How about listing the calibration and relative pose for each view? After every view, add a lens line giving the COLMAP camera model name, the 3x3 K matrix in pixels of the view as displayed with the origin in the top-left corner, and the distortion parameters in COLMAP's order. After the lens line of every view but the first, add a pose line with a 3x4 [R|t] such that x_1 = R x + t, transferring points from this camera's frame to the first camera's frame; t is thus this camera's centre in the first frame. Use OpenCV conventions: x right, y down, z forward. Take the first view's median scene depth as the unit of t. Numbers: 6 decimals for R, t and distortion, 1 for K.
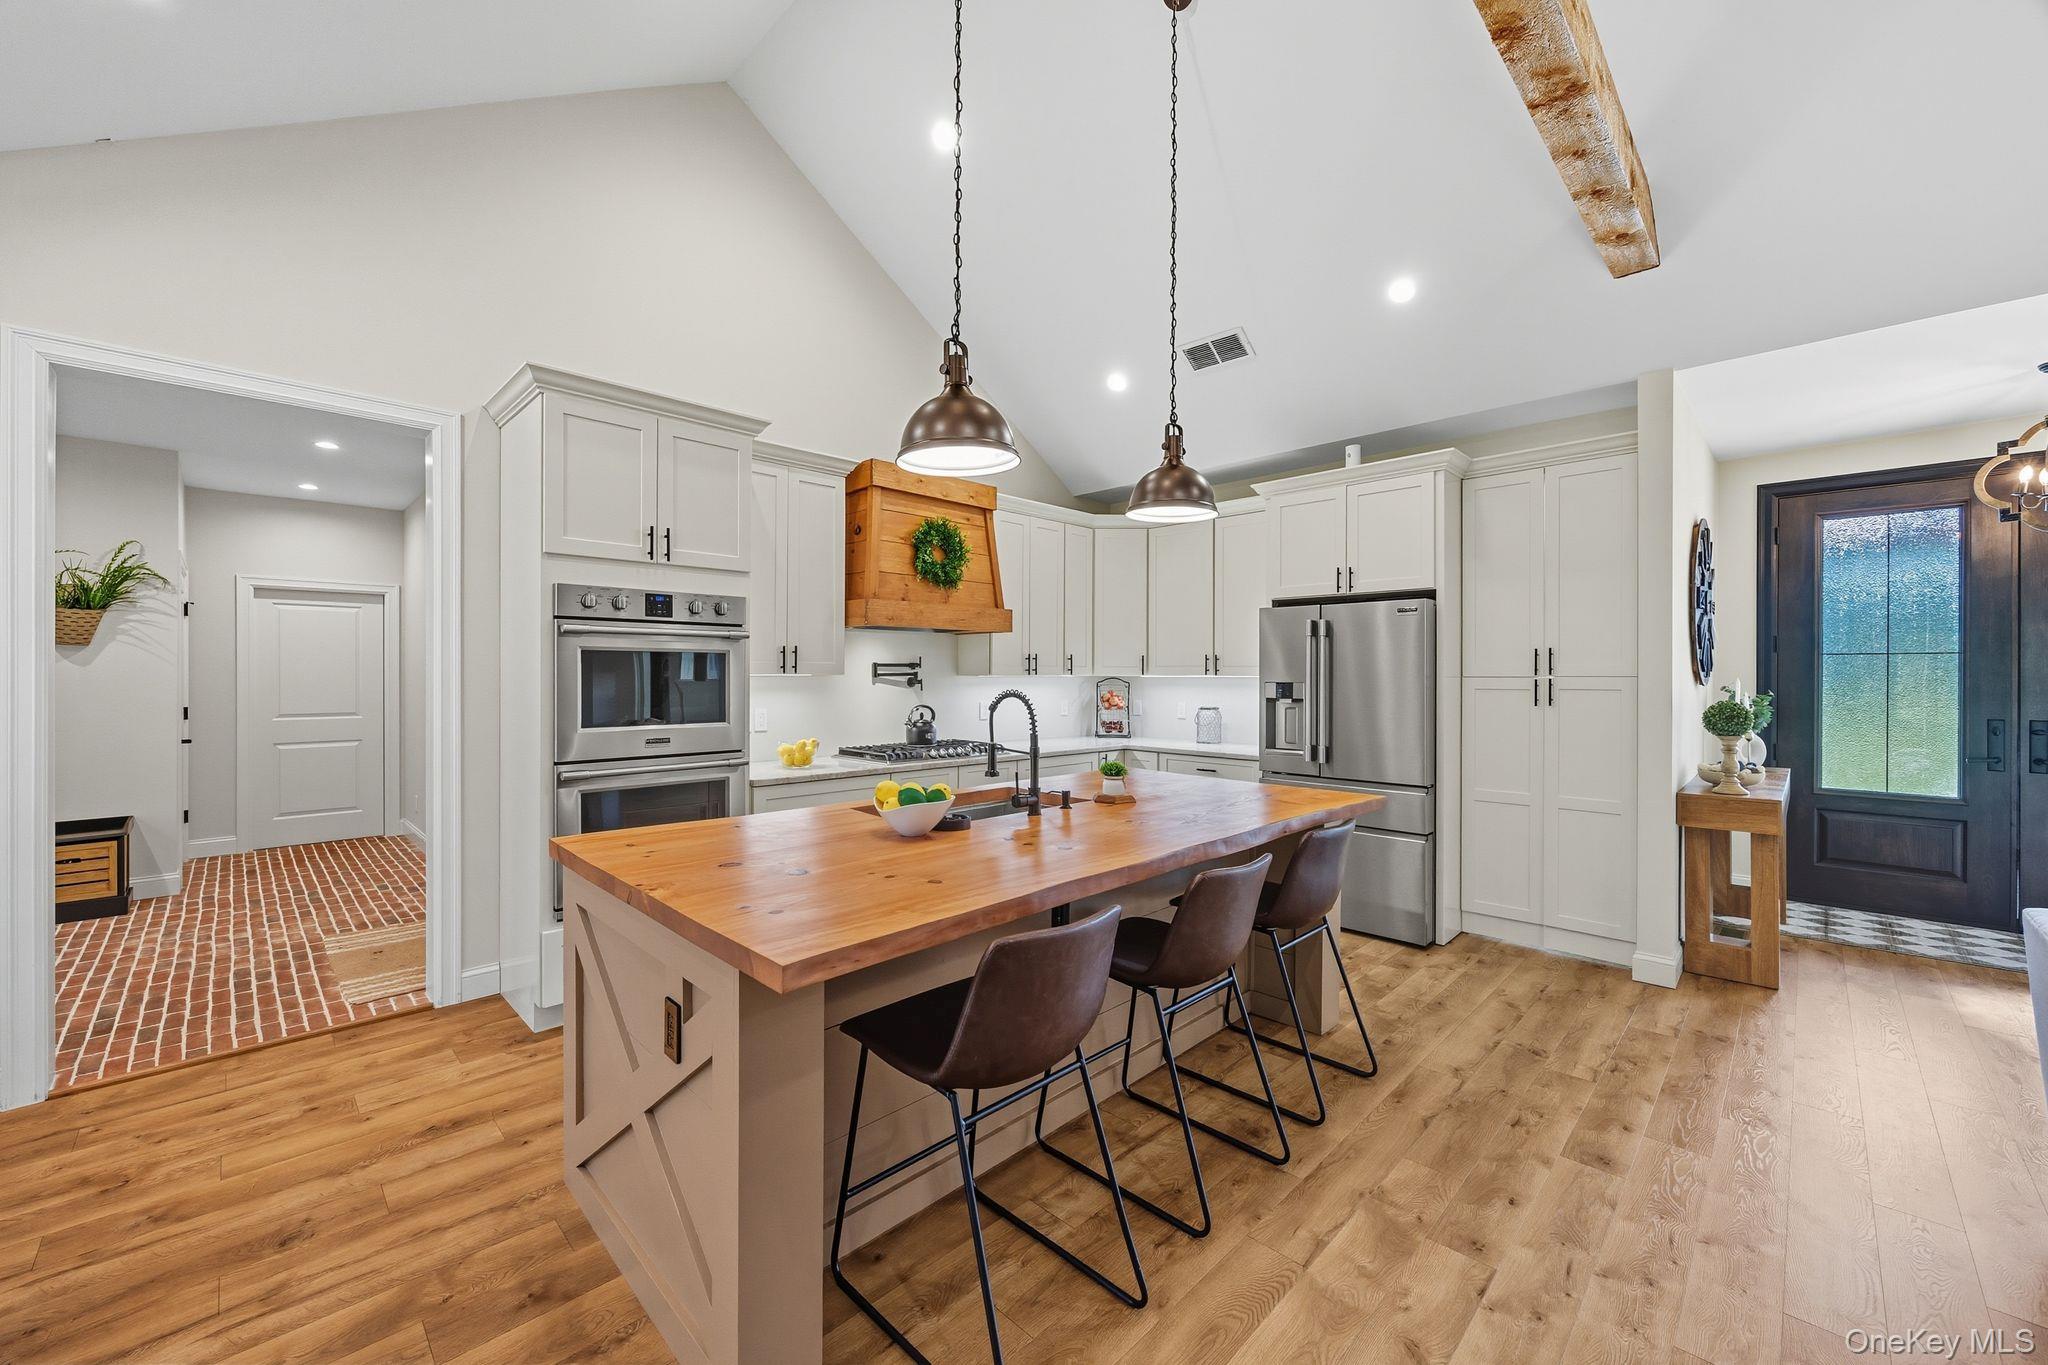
lens RADIAL K [[794.3, 0, 1020.7], [0, 794.3, 675.4], [0, 0, 1]] dist [-0.002360, -0.000421]
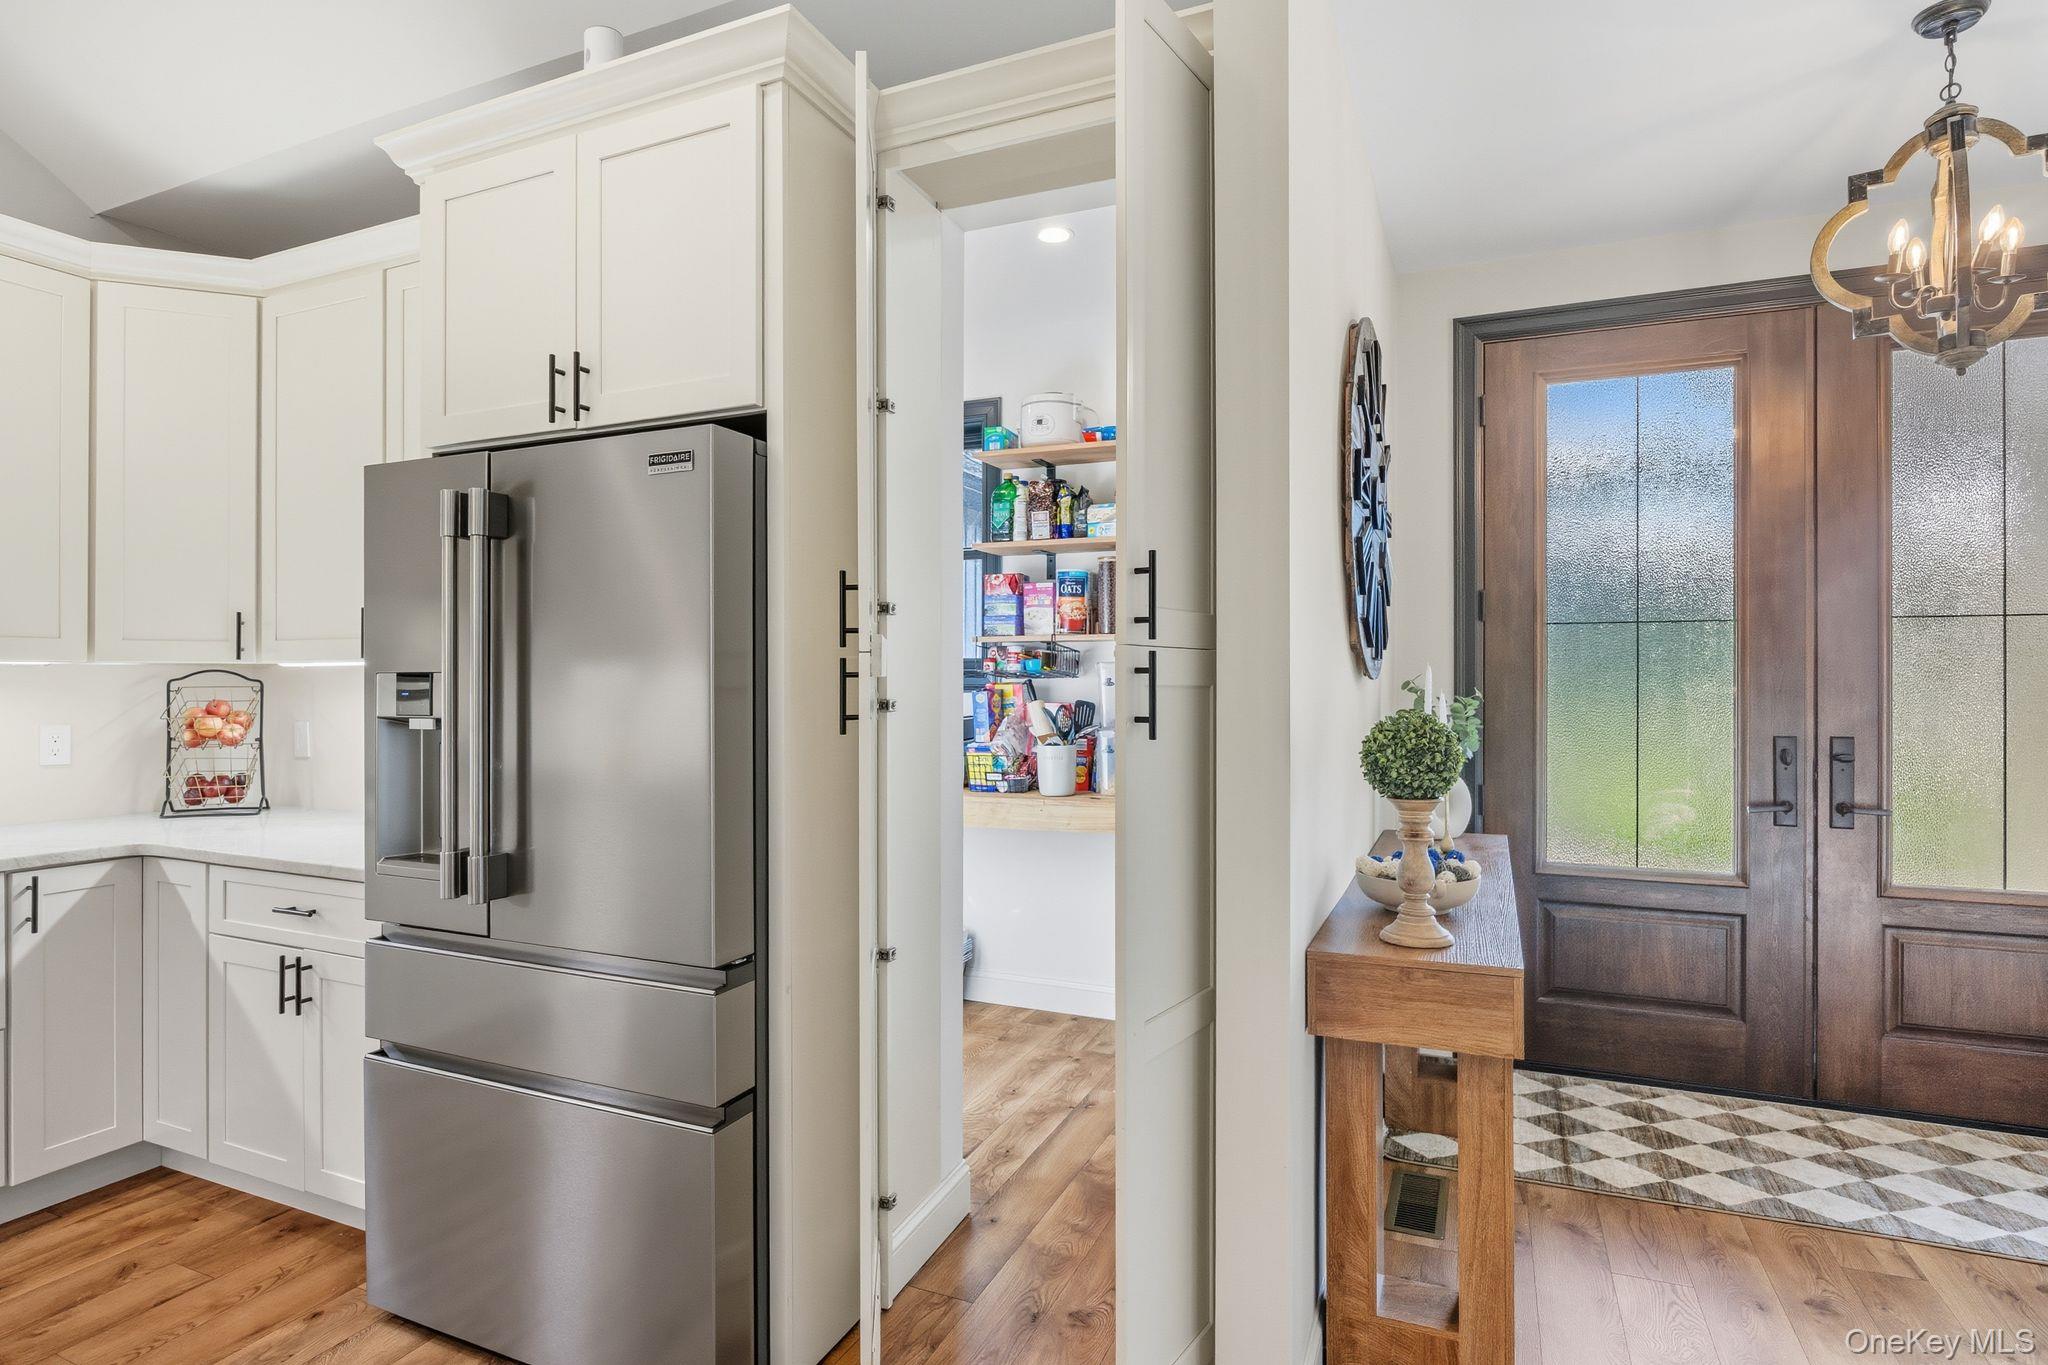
lens RADIAL K [[1046.7, 0, 1024.0], [0, 1046.7, 682.5], [0, 0, 1]] dist [-0.011875, -0.000635]
pose [[0.931806, -0.002249, 0.362949, 0.435150], [0.002216, 0.999997, 0.000508, 0.014652], [-0.362949, 0.000330, 0.931809, 0.486434]]
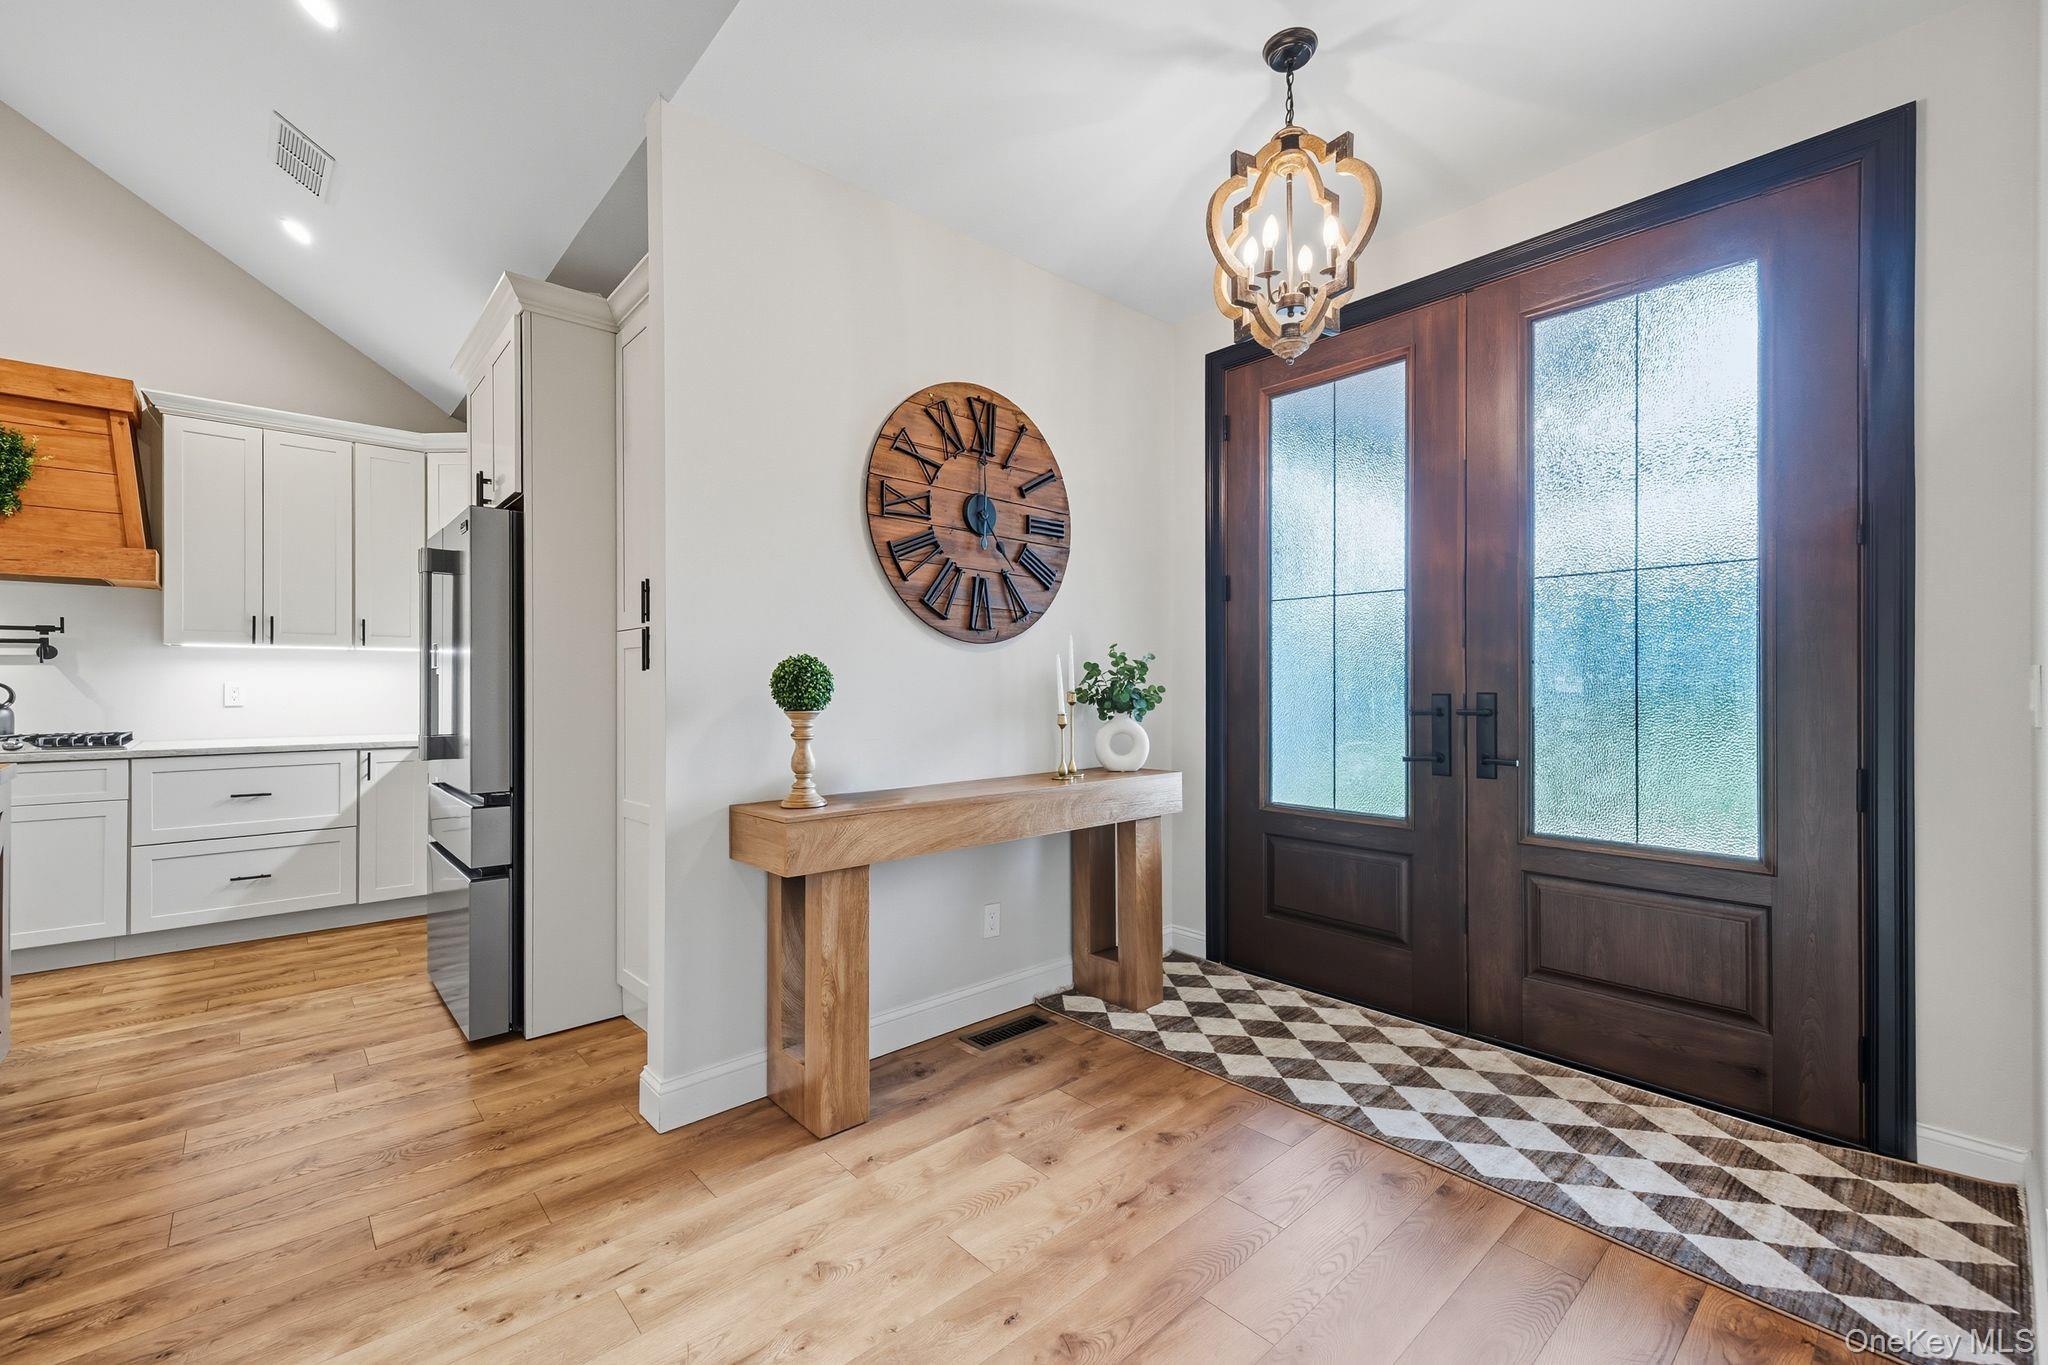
lens RADIAL K [[849.1, 0, 1027.2], [0, 849.1, 680.9], [0, 0, 1]] dist [0.002887, 0.000086]
pose [[0.998611, -0.003675, -0.052560, 0.918300], [0.003338, 0.999973, -0.006508, 0.048702], [0.052582, 0.006323, 0.998597, 0.303640]]
